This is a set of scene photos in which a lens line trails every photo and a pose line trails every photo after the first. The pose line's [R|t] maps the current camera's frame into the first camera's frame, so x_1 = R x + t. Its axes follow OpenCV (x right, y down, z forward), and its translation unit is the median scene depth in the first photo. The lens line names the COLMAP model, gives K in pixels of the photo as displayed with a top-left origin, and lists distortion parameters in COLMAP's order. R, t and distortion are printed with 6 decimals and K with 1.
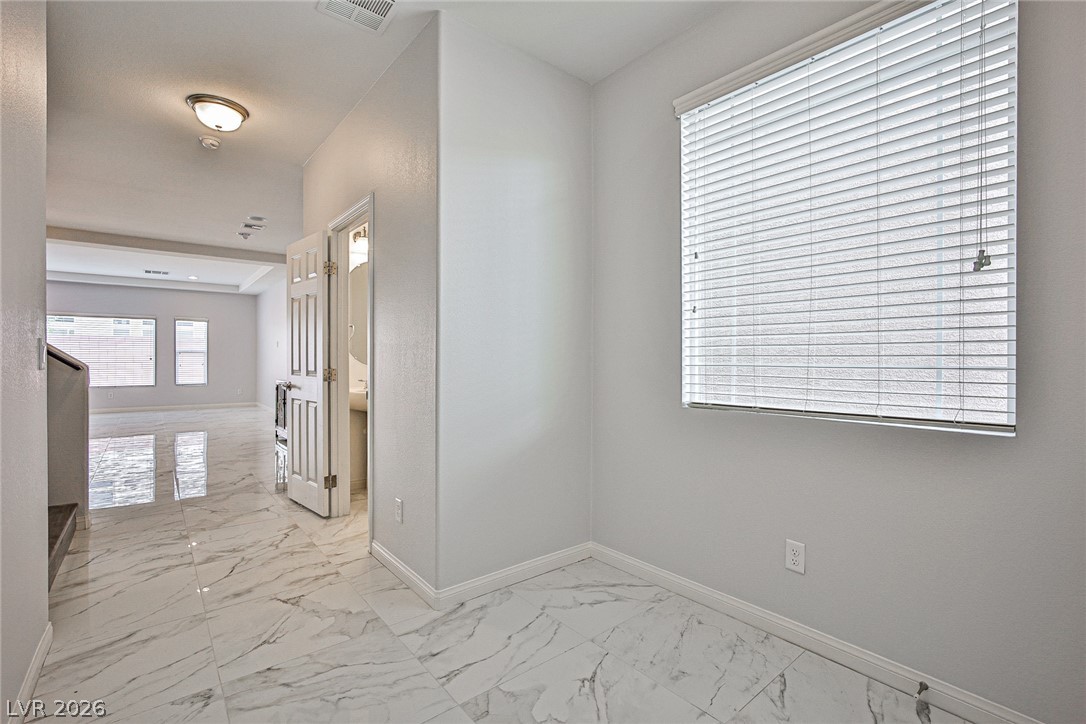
lens RADIAL K [[483.8, 0, 543.4], [0, 483.8, 355.7], [0, 0, 1]] dist [-0.036810, 0.014704]
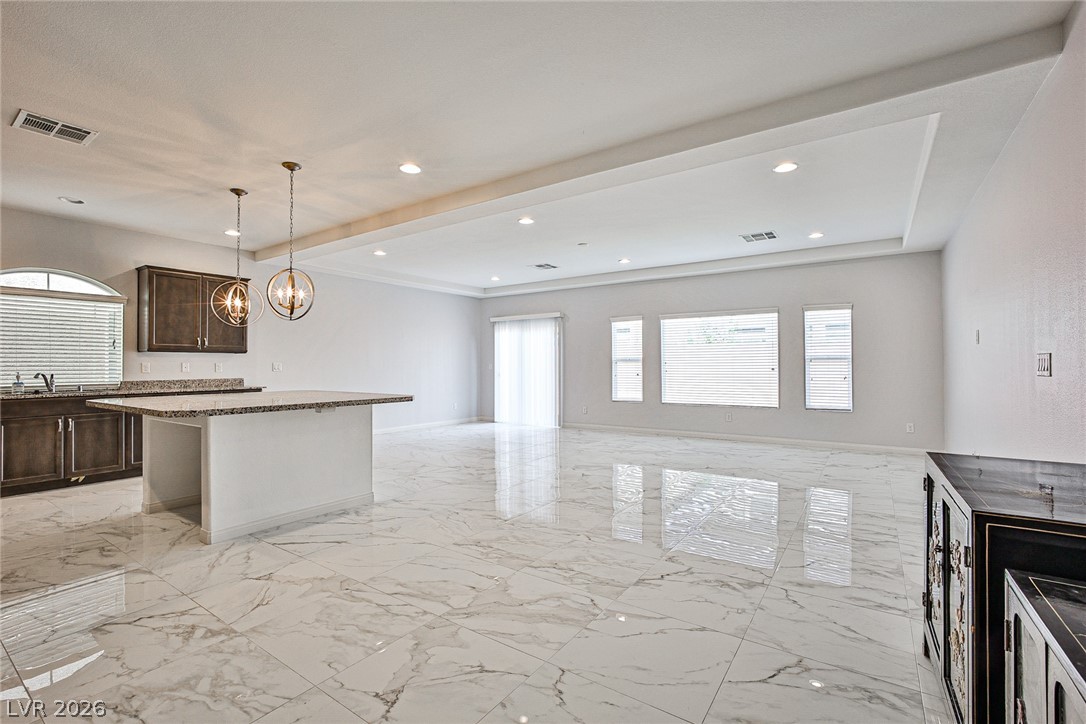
lens RADIAL K [[483.8, 0, 542.0], [0, 483.8, 359.9], [0, 0, 1]] dist [-0.036810, 0.014704]
pose [[0.235525, -0.012321, -0.971790, -0.209239], [0.006939, 0.999915, -0.010995, -0.000974], [0.971844, -0.004154, 0.235590, 0.478646]]
